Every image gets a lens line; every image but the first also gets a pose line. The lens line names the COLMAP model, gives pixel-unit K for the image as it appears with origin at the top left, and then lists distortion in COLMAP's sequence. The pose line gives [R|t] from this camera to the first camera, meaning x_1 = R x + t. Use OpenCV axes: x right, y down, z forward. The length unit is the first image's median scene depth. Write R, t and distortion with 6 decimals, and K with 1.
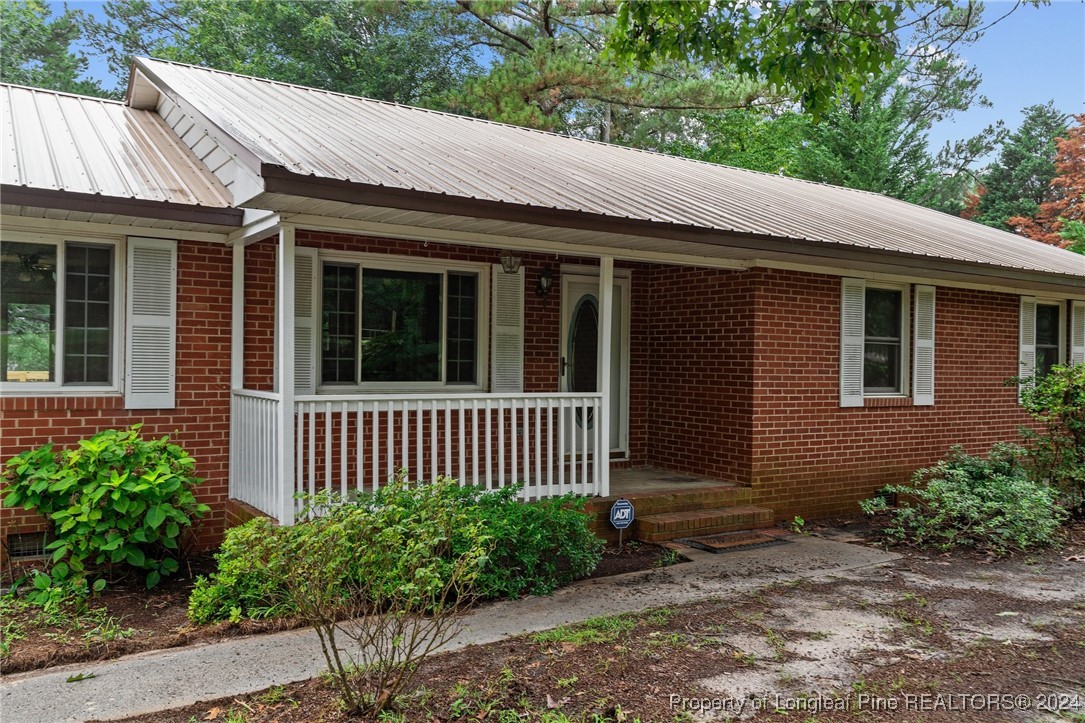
lens RADIAL K [[883.9, 0, 542.5], [0, 883.9, 361.5], [0, 0, 1]] dist [0.003232, -0.002531]
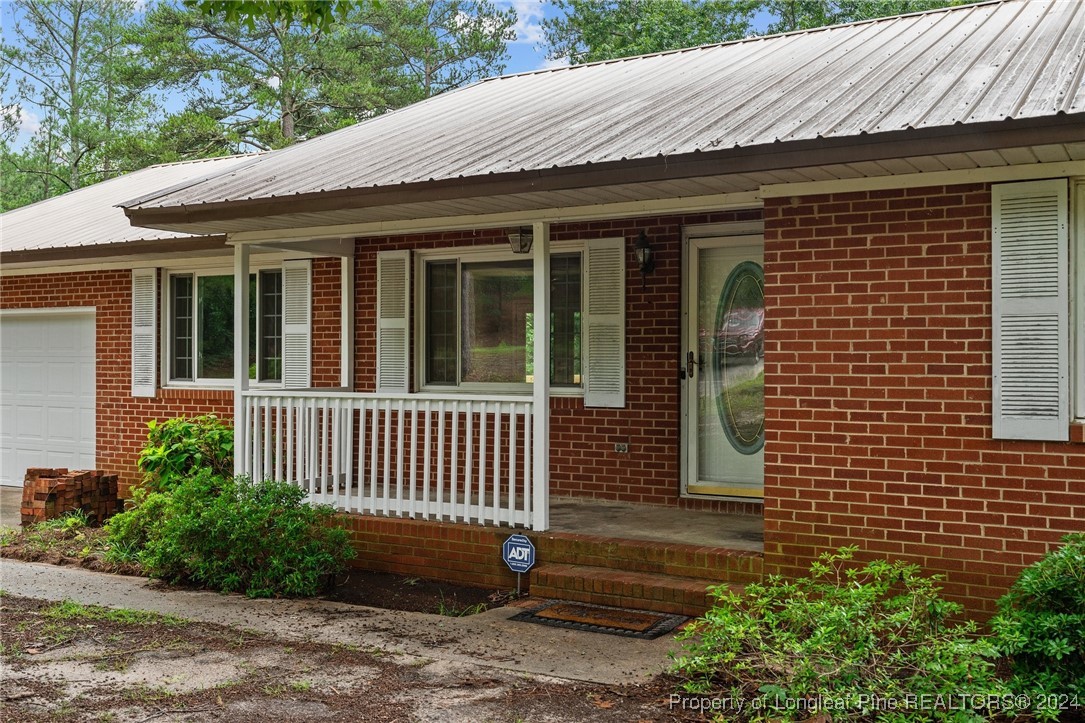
lens RADIAL K [[1080.7, 0, 542.5], [0, 1080.7, 361.5], [0, 0, 1]] dist [0.009177, 0.008550]
pose [[0.457653, -0.011978, -0.889050, 0.913542], [0.006596, 0.999927, -0.010077, 0.013628], [0.889106, -0.001253, 0.457699, 0.566801]]
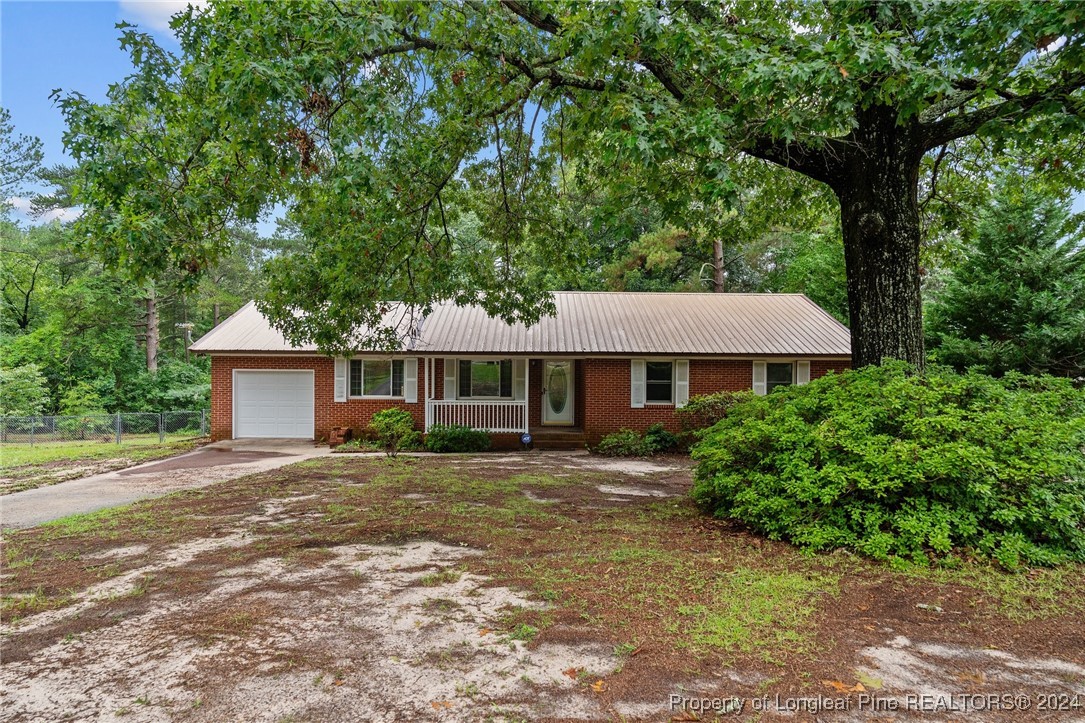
lens RADIAL K [[666.6, 0, 542.5], [0, 666.6, 361.5], [0, 0, 1]] dist [-0.002020, -0.000156]
pose [[0.845219, -0.011923, -0.534287, 1.397151], [0.005801, 0.999897, -0.013136, -0.074120], [0.534388, 0.008004, 0.845201, -0.993387]]
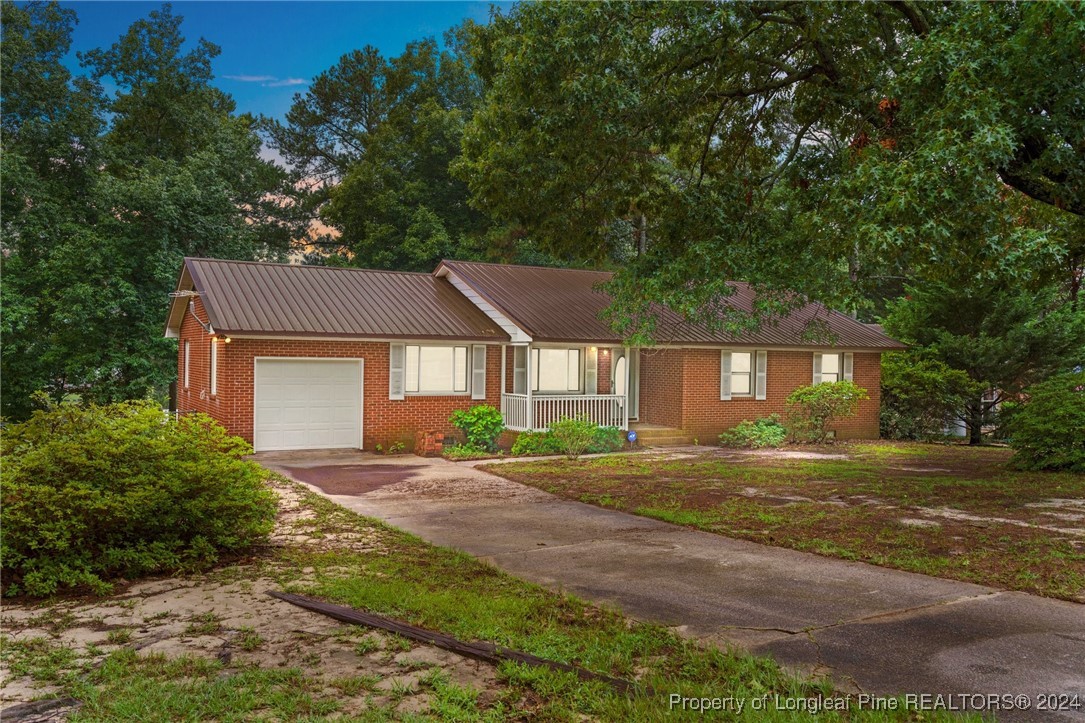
lens RADIAL K [[920.7, 0, 542.5], [0, 920.7, 361.5], [0, 0, 1]] dist [0.009416, 0.001337]
pose [[0.998703, 0.003109, -0.050810, -0.050510], [-0.002635, 0.999952, 0.009394, -0.099580], [0.050837, -0.009248, 0.998664, -1.993721]]
